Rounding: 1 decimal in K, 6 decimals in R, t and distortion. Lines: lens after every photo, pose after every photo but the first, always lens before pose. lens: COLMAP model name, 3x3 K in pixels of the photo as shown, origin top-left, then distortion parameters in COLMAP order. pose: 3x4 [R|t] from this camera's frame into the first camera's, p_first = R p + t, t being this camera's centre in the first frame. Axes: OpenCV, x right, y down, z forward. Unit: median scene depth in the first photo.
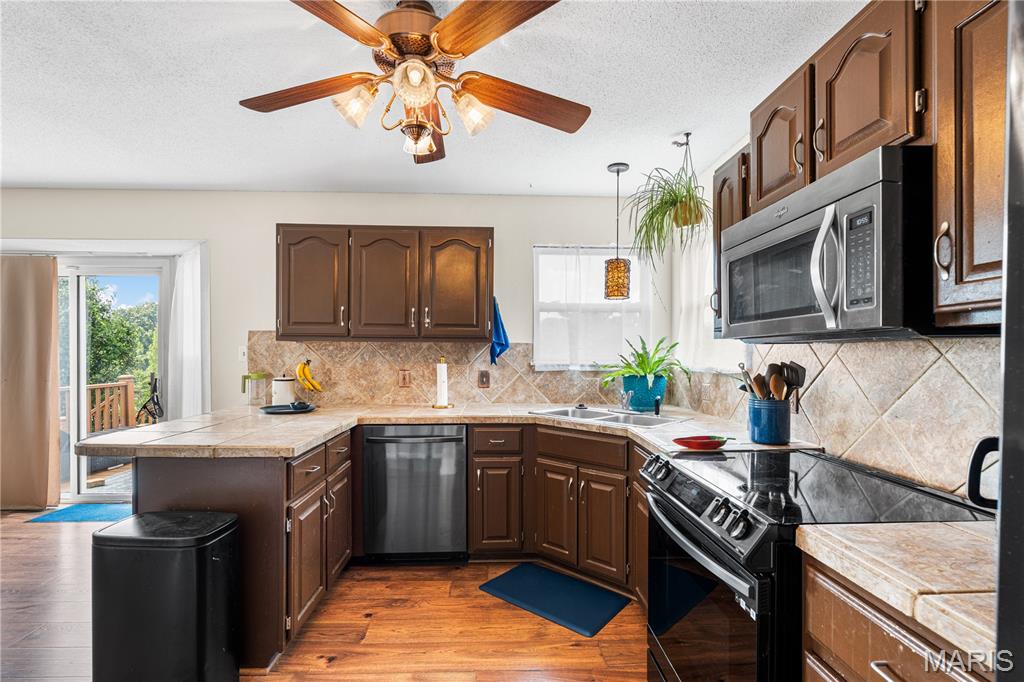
lens RADIAL K [[468.6, 0, 517.9], [0, 468.6, 356.7], [0, 0, 1]] dist [-0.004335, 0.000993]
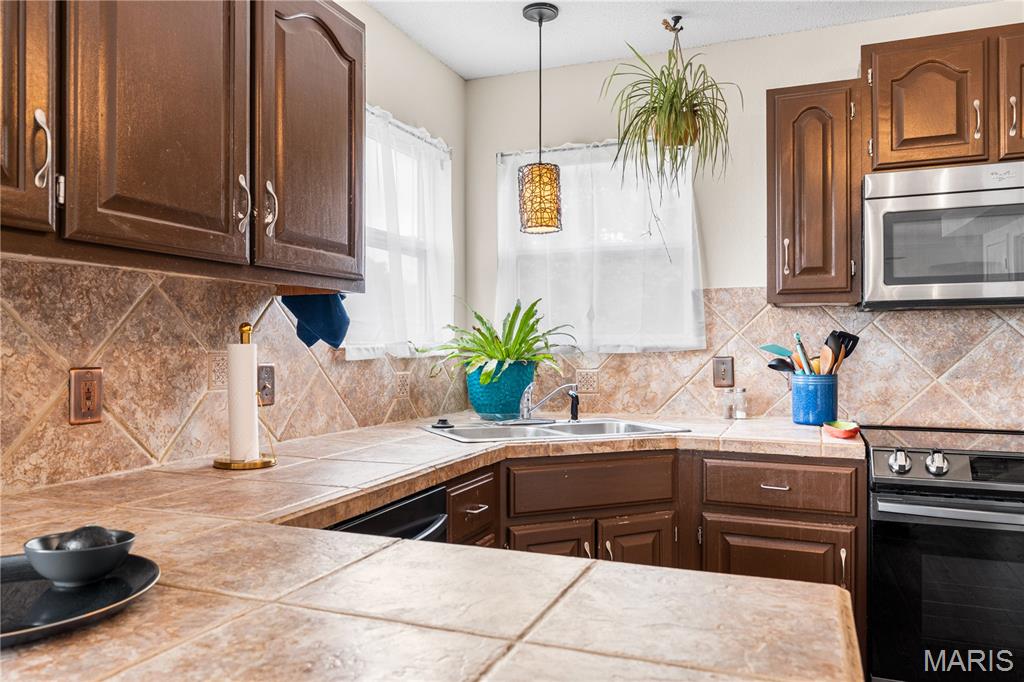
lens RADIAL K [[743.0, 0, 504.9], [0, 743.0, 344.6], [0, 0, 1]] dist [0.002490, 0.007387]
pose [[0.417344, -0.003298, 0.908743, -0.690900], [0.011446, 0.999933, -0.001628, 0.021925], [-0.908677, 0.011081, 0.417353, 0.676616]]
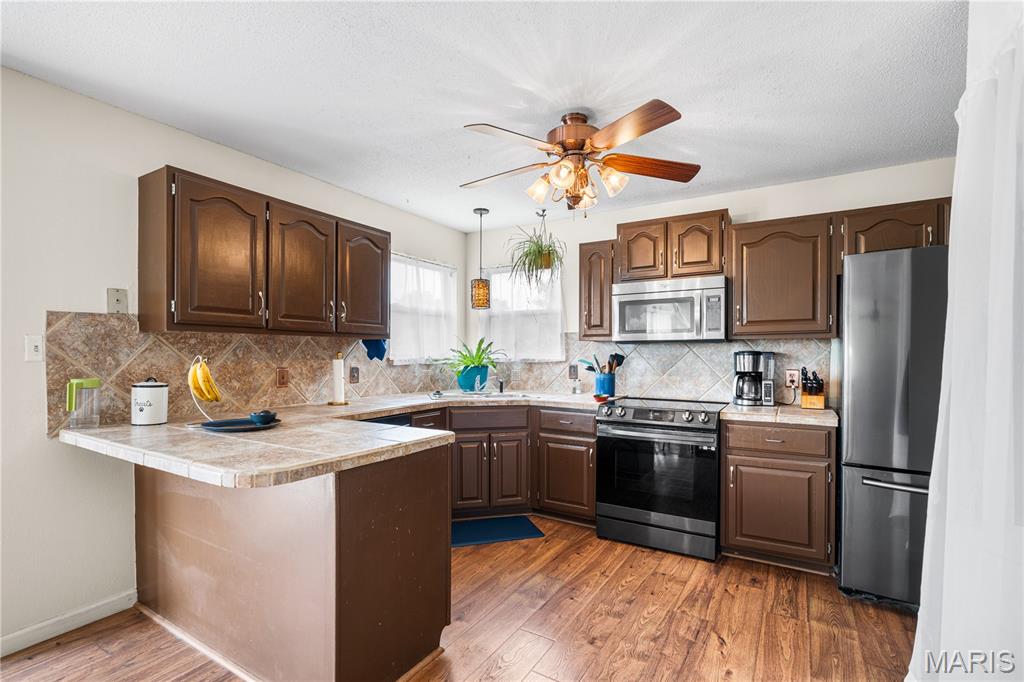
lens RADIAL K [[468.6, 0, 505.9], [0, 468.6, 356.6], [0, 0, 1]] dist [-0.004335, 0.000993]
pose [[0.559569, -0.009380, 0.828731, -0.898630], [0.006908, 0.999954, 0.006653, 0.005718], [-0.828755, 0.002002, 0.559608, 0.195857]]
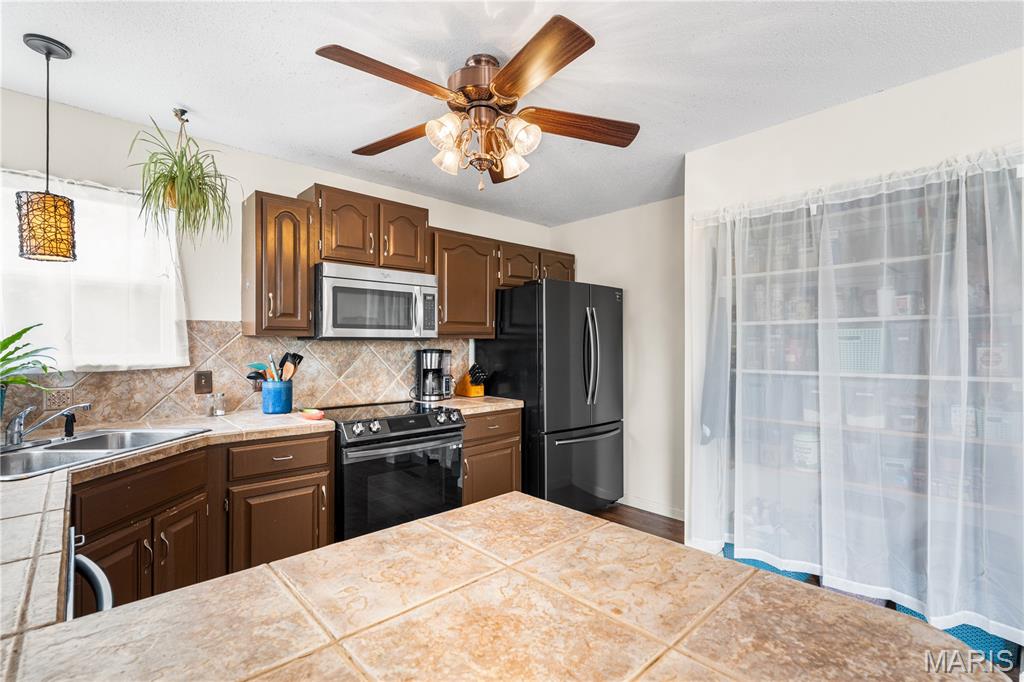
lens RADIAL K [[468.6, 0, 512.5], [0, 468.6, 346.9], [0, 0, 1]] dist [-0.004335, 0.000993]
pose [[-0.647617, -0.004953, 0.761950, -0.672141], [0.004126, 0.999941, 0.010007, -0.013439], [-0.761955, 0.009624, -0.647559, 0.973023]]
